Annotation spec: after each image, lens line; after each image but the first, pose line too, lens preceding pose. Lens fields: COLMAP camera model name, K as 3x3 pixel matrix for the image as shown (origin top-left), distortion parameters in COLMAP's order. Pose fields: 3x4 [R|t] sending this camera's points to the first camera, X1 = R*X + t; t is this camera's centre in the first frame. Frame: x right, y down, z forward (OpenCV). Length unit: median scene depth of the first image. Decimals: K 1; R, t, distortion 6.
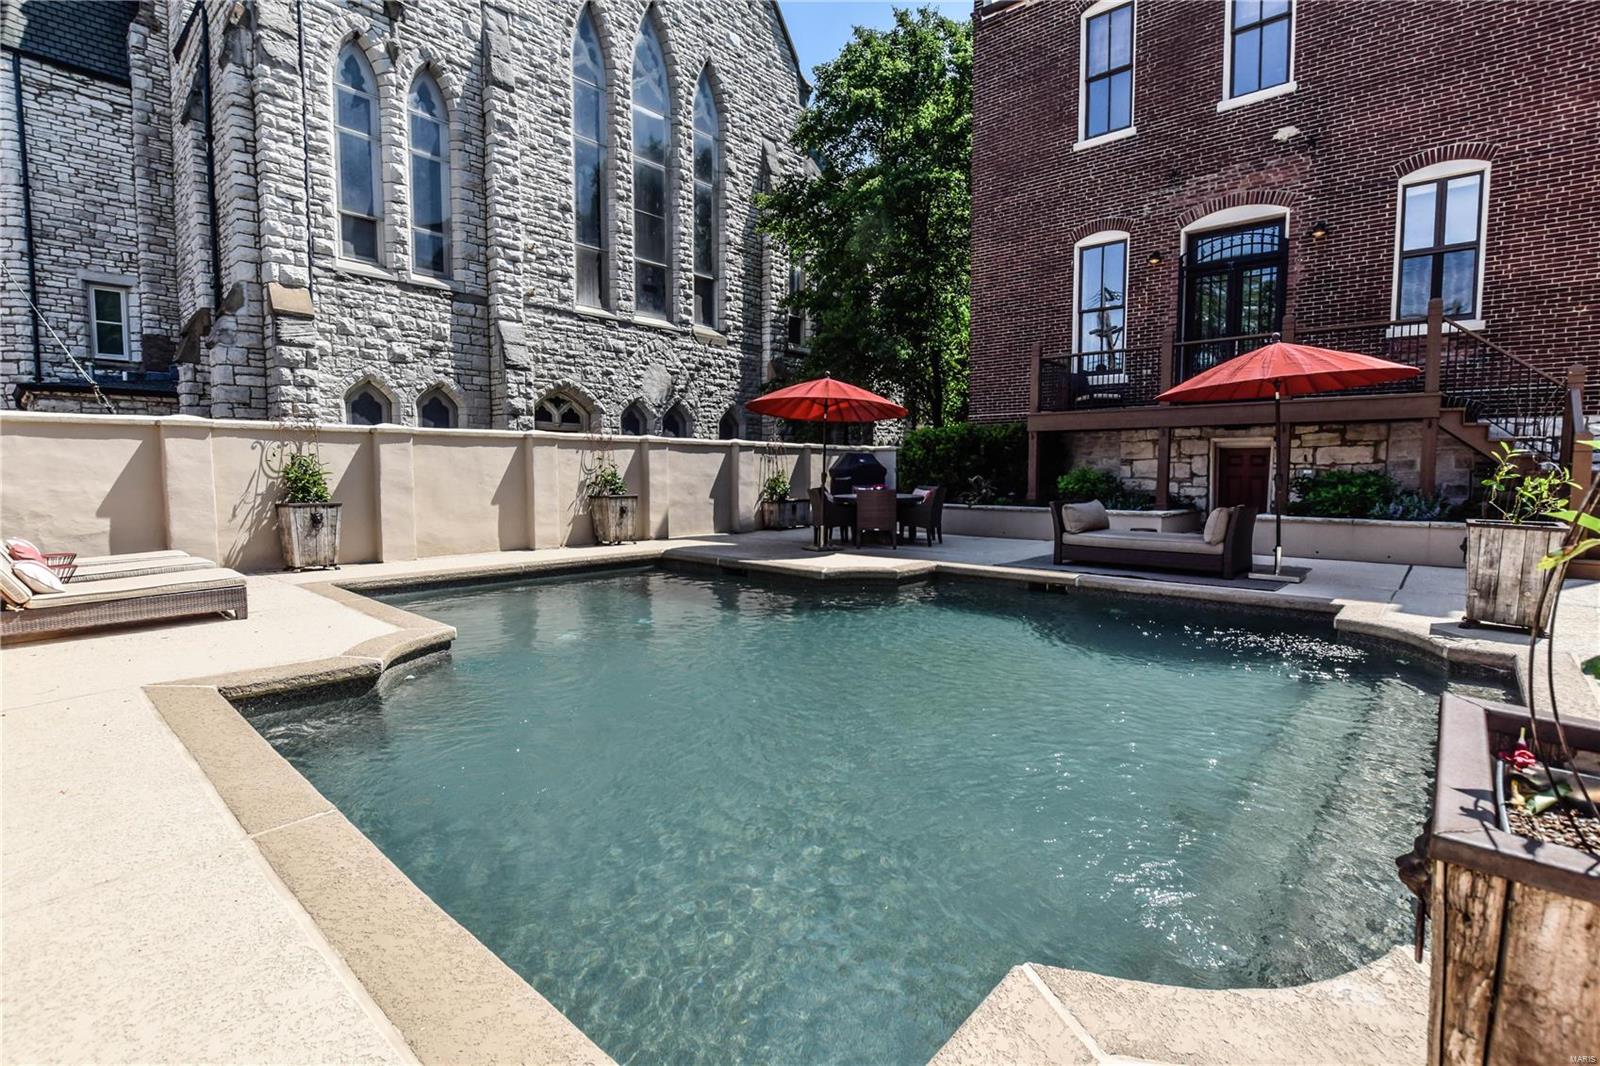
lens RADIAL K [[736.1, 0, 802.6], [0, 736.1, 526.4], [0, 0, 1]] dist [-0.005944, 0.000320]
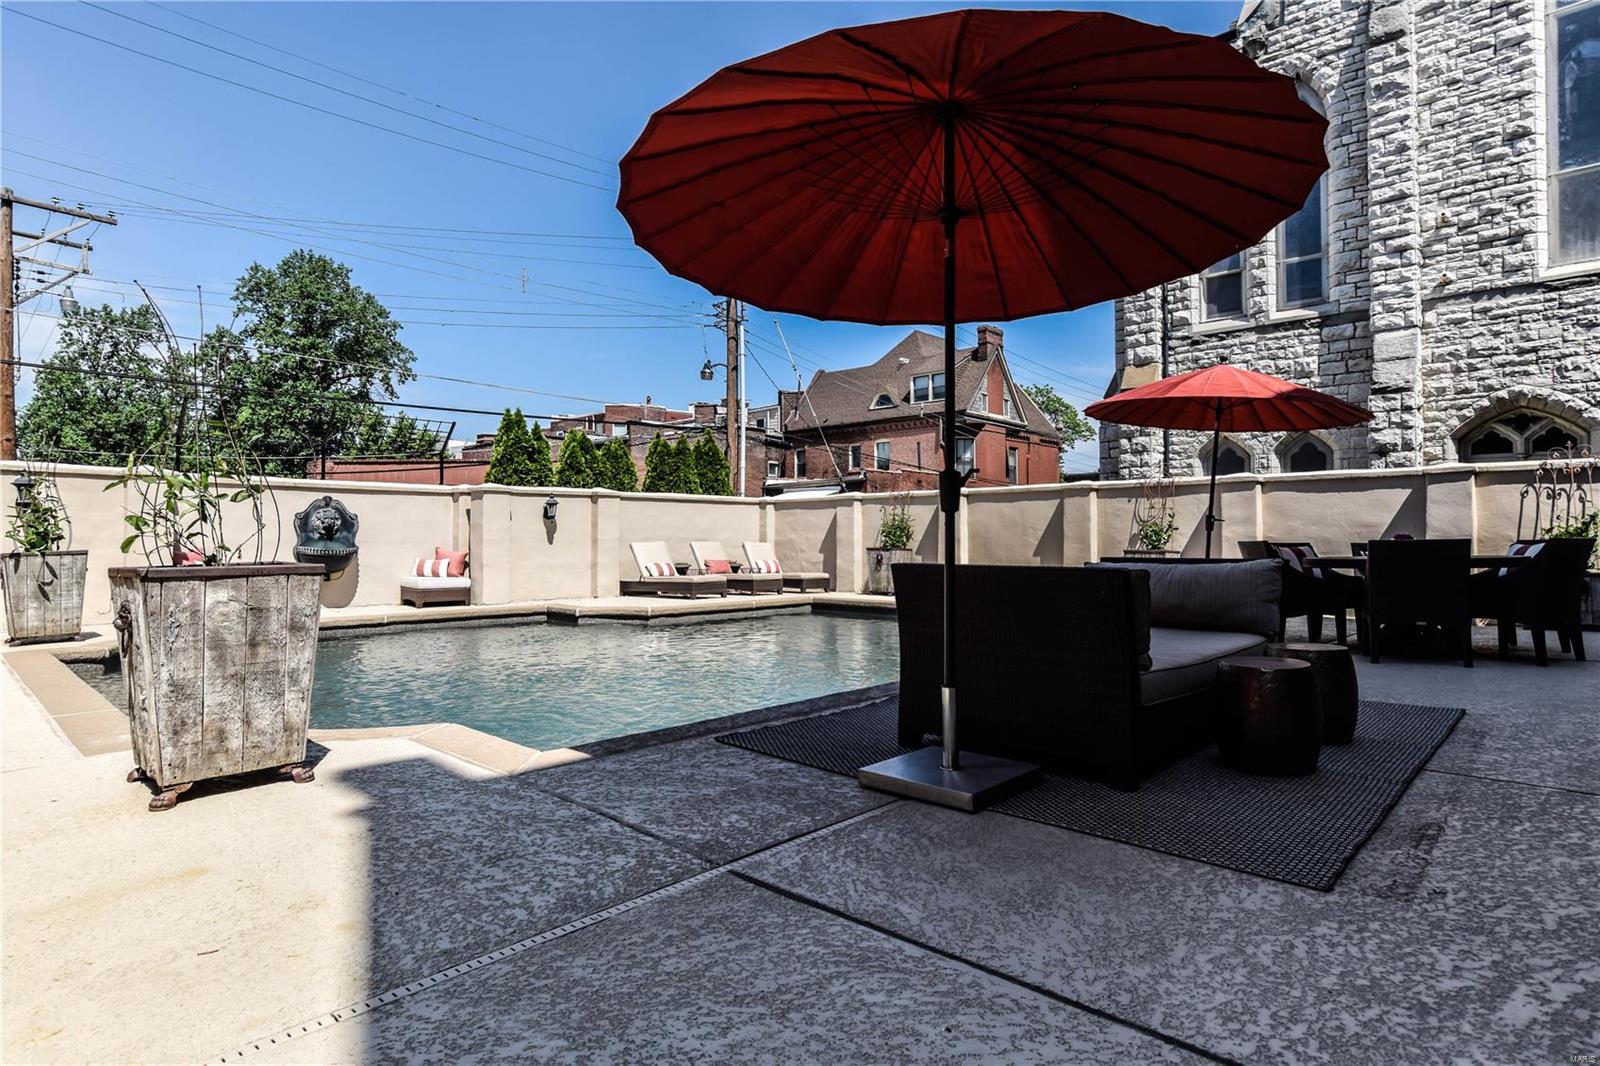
lens RADIAL K [[848.0, 0, 803.5], [0, 848.0, 532.9], [0, 0, 1]] dist [-0.004134, -0.000436]
pose [[-0.016061, -0.007017, -0.999846, 0.496127], [-0.073422, 0.997284, -0.005820, -0.019651], [0.997172, 0.073317, -0.016533, 0.422555]]
